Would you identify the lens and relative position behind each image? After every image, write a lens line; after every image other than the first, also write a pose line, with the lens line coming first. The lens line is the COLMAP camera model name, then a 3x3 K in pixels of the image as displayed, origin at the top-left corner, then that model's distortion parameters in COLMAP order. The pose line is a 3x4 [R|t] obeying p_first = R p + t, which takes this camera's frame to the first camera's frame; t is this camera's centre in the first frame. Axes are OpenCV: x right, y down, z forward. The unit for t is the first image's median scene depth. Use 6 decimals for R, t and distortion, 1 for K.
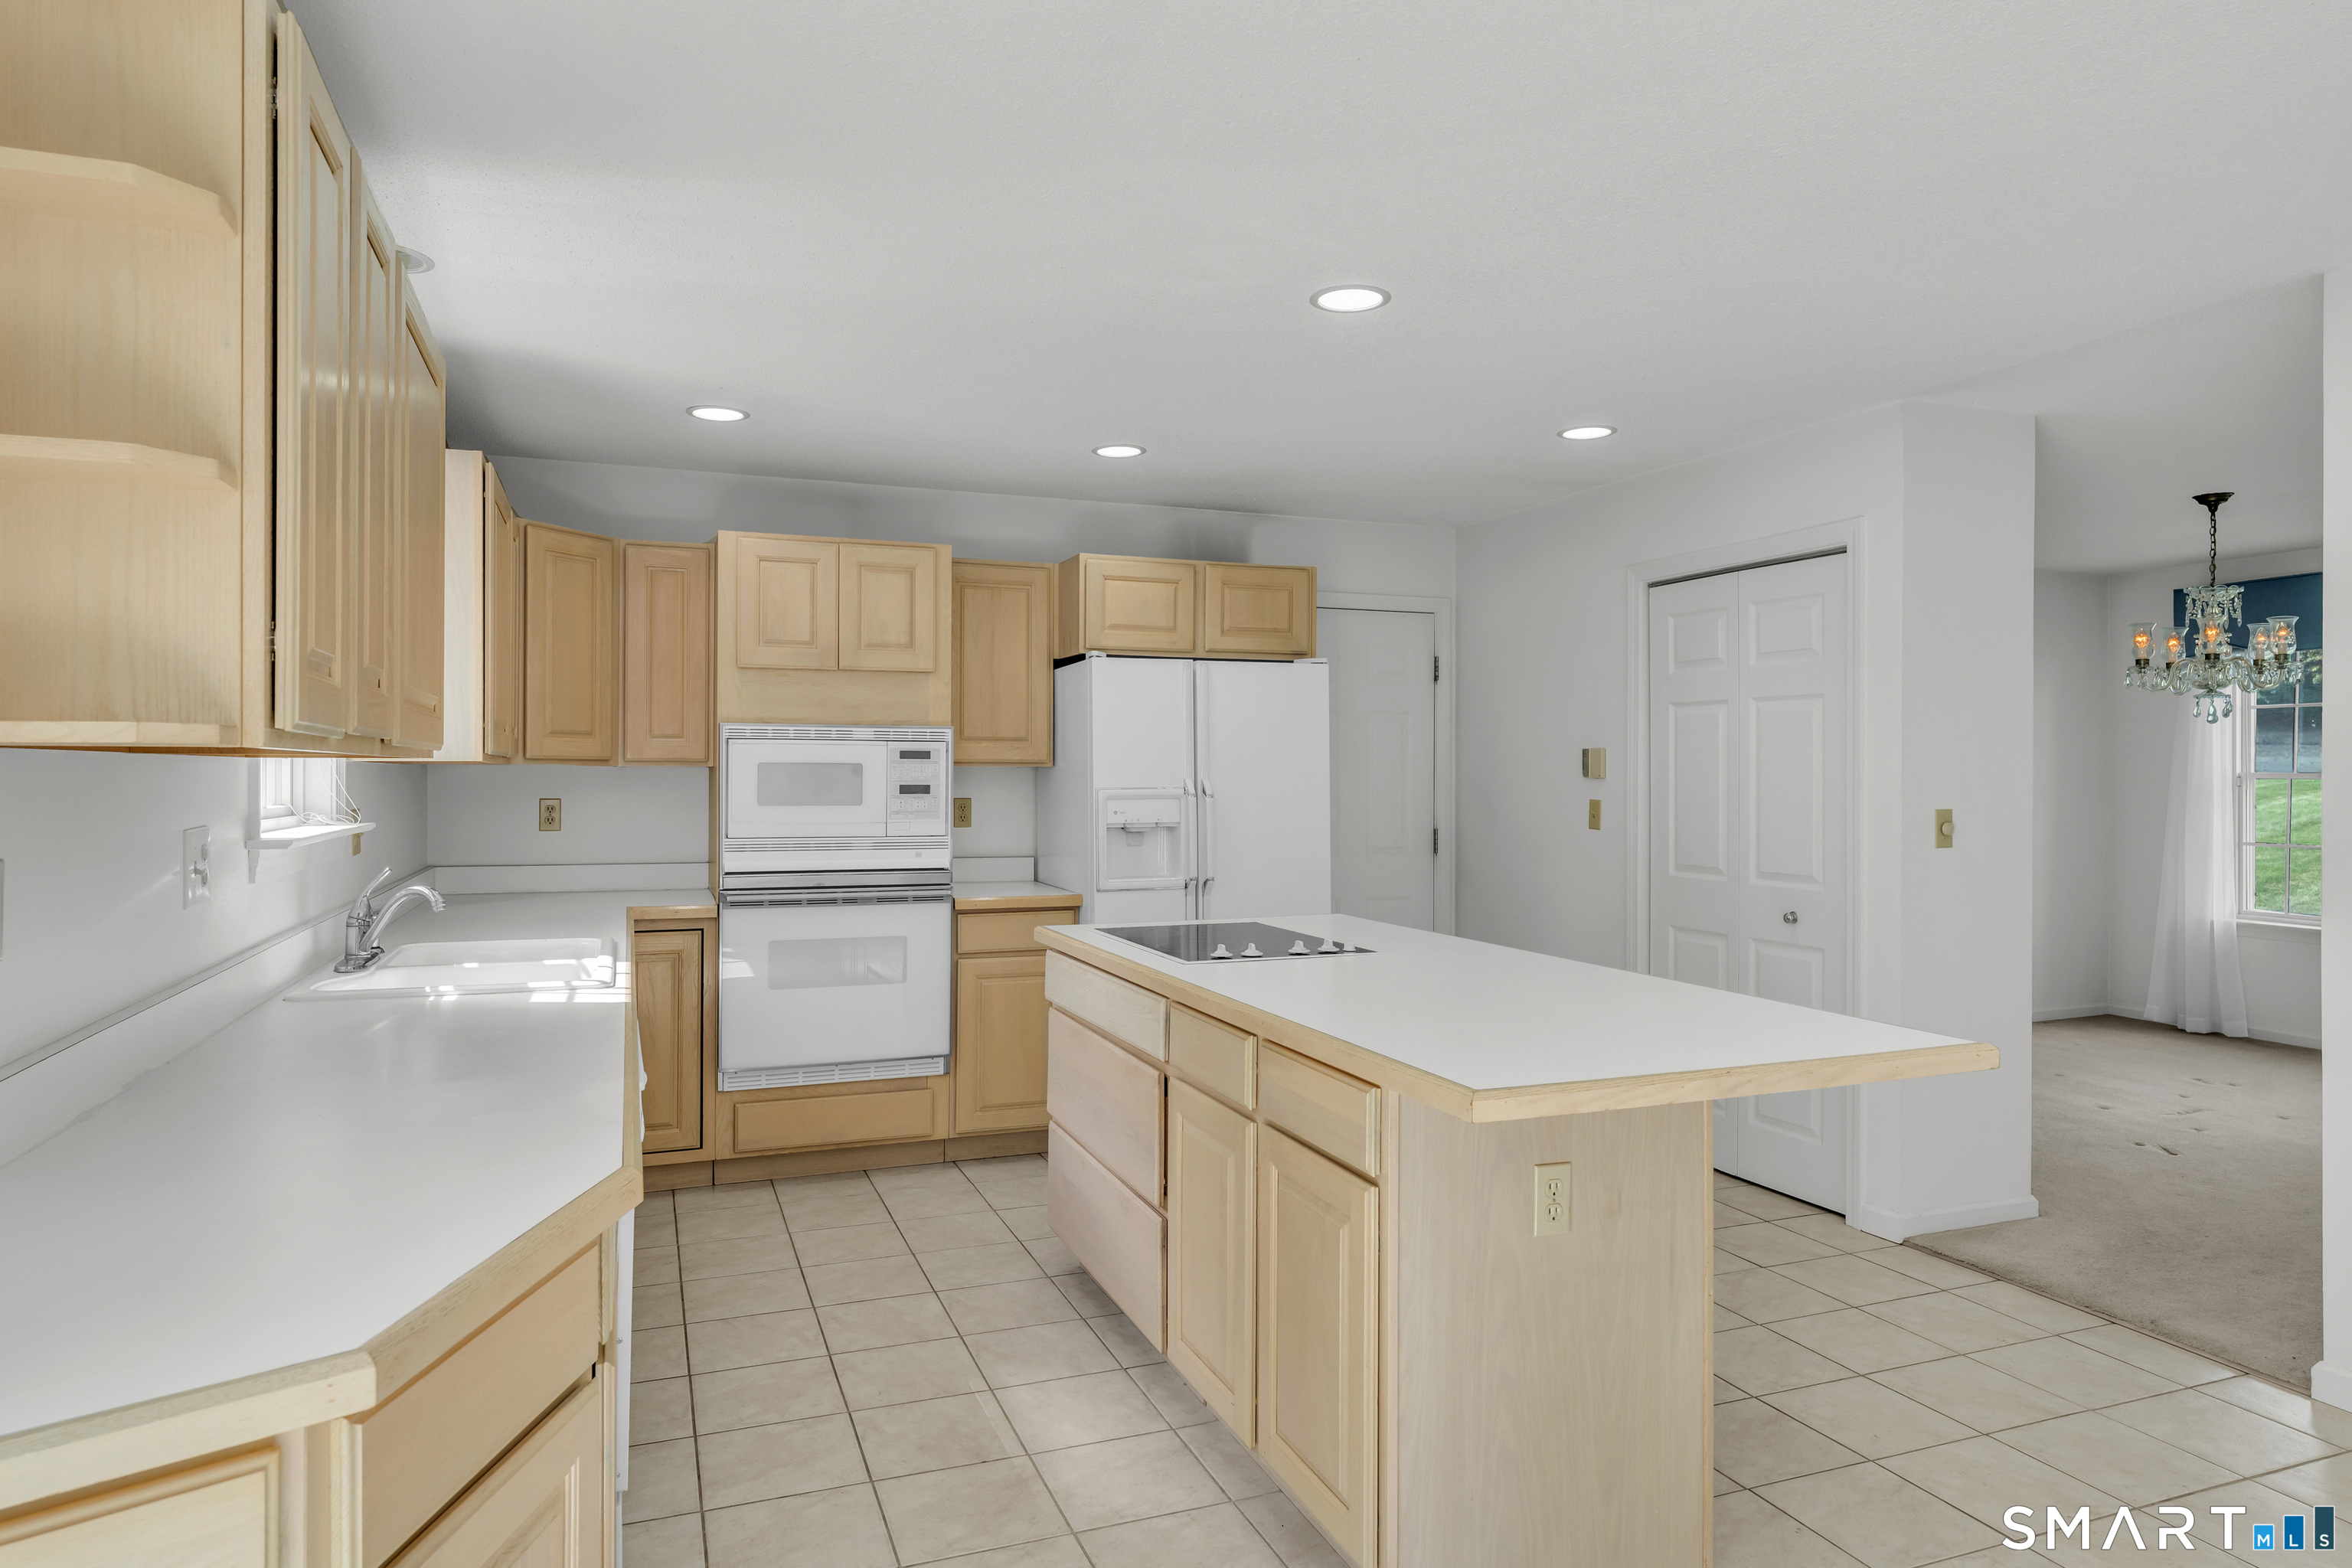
lens RADIAL K [[1396.3, 0, 1170.8], [0, 1396.3, 772.2], [0, 0, 1]] dist [-0.000579, 0.002039]
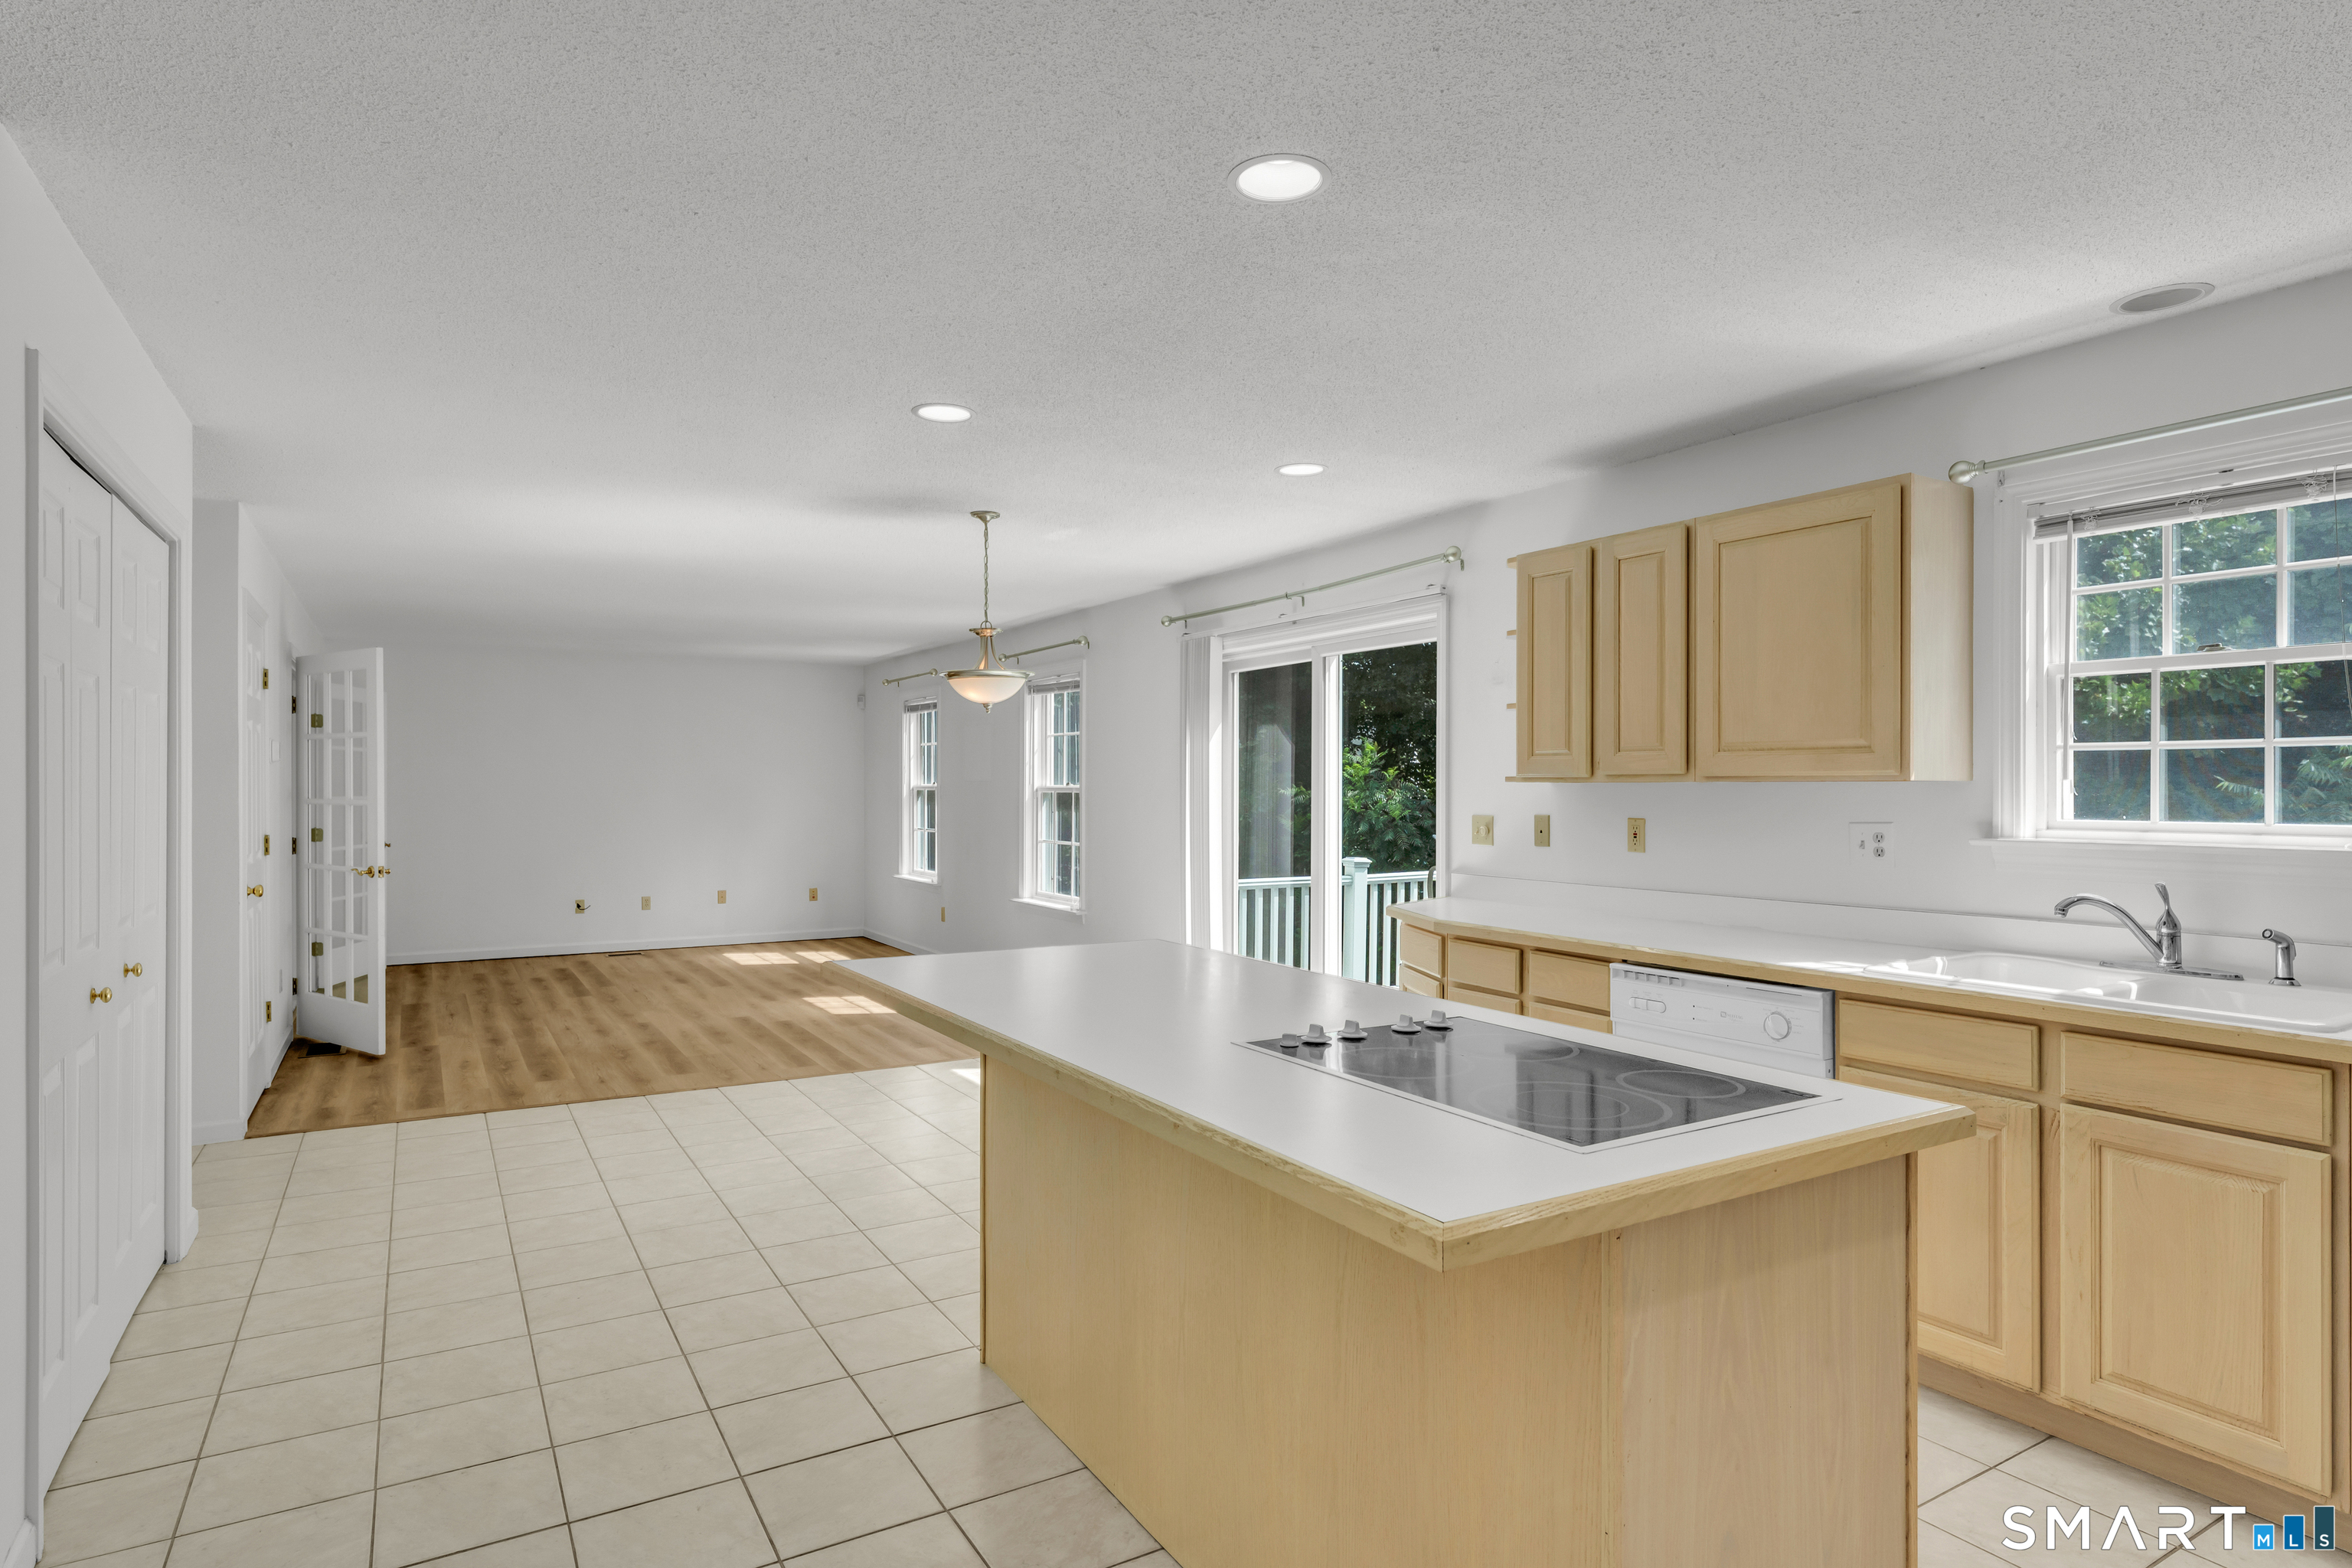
lens RADIAL K [[1274.1, 0, 1161.8], [0, 1274.1, 779.6], [0, 0, 1]] dist [0.002834, -0.001812]
pose [[-0.986702, -0.002893, -0.162517, 0.213563], [-0.001935, 0.999980, -0.006052, -0.000930], [0.162531, -0.005657, -0.986687, 1.182669]]
